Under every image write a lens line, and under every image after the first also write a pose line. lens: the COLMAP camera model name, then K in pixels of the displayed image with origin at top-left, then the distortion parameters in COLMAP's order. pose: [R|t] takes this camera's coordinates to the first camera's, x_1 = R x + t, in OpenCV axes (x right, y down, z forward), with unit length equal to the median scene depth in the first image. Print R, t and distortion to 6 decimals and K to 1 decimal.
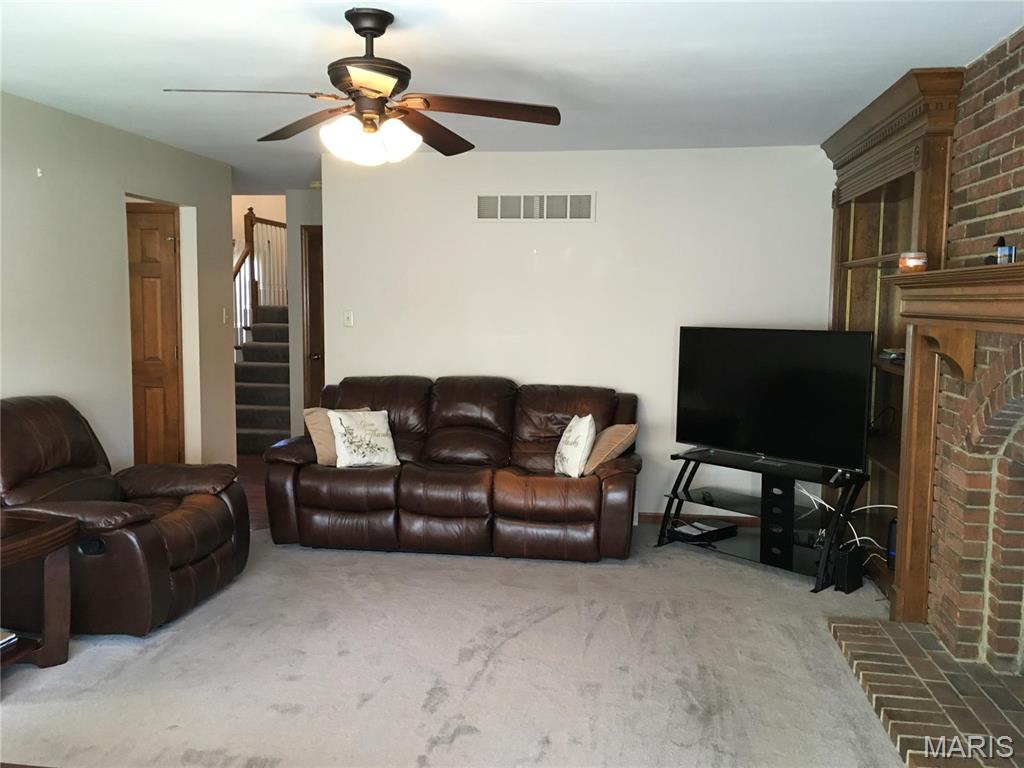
lens RADIAL K [[880.0, 0, 513.7], [0, 880.0, 377.0], [0, 0, 1]] dist [0.081229, -0.105282]
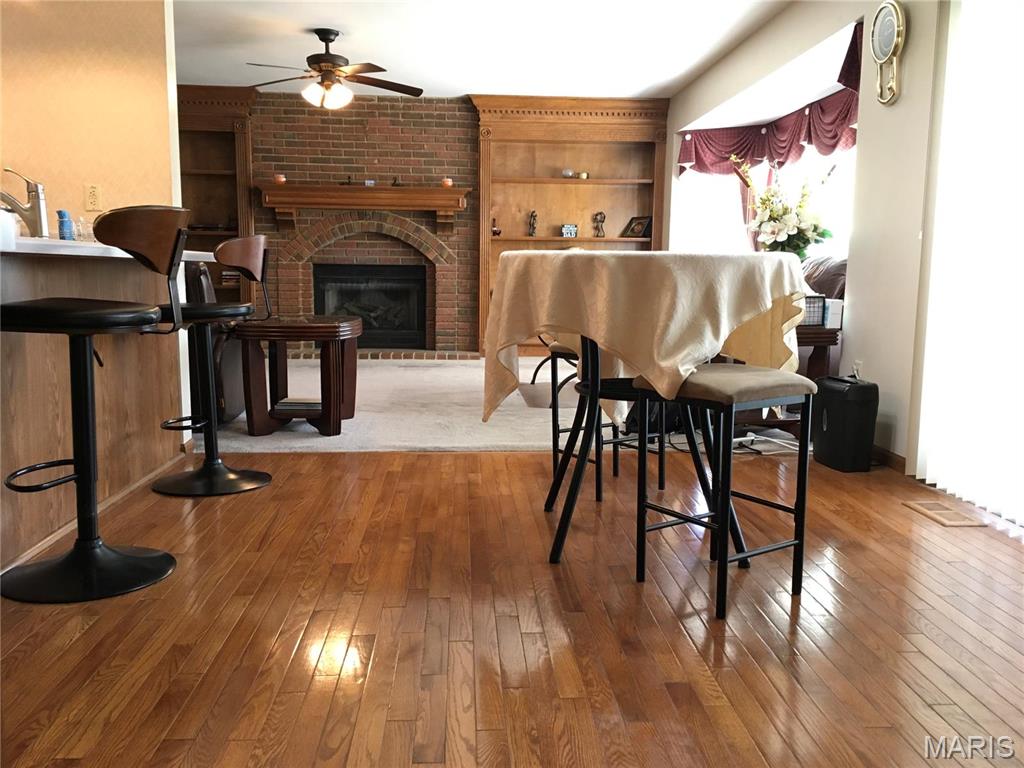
lens RADIAL K [[880.0, 0, 513.7], [0, 880.0, 377.0], [0, 0, 1]] dist [0.081229, -0.105282]
pose [[-0.217331, -0.132591, 0.967051, -1.689640], [0.074287, 0.985611, 0.151831, 0.060835], [-0.973267, 0.104836, -0.204354, 0.811904]]
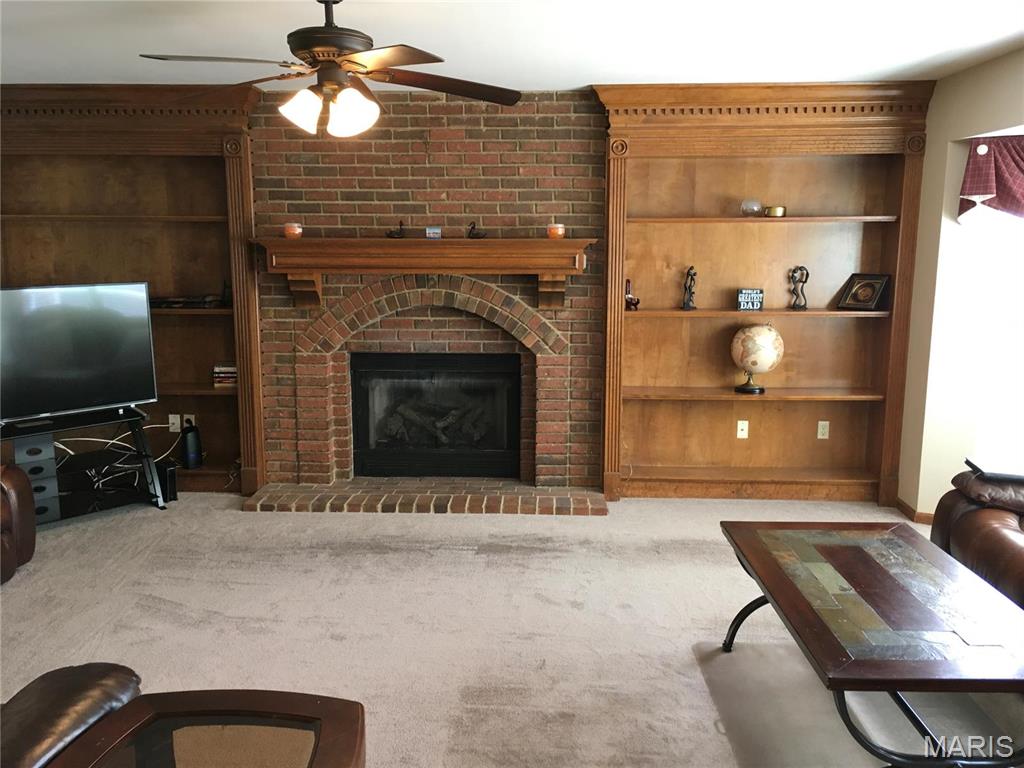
lens RADIAL K [[880.0, 0, 513.7], [0, 880.0, 377.0], [0, 0, 1]] dist [0.081229, -0.105282]
pose [[-0.119210, -0.164696, 0.979114, -0.904734], [0.087665, 0.980549, 0.175611, -0.100099], [-0.988991, 0.106769, -0.102453, 0.711450]]
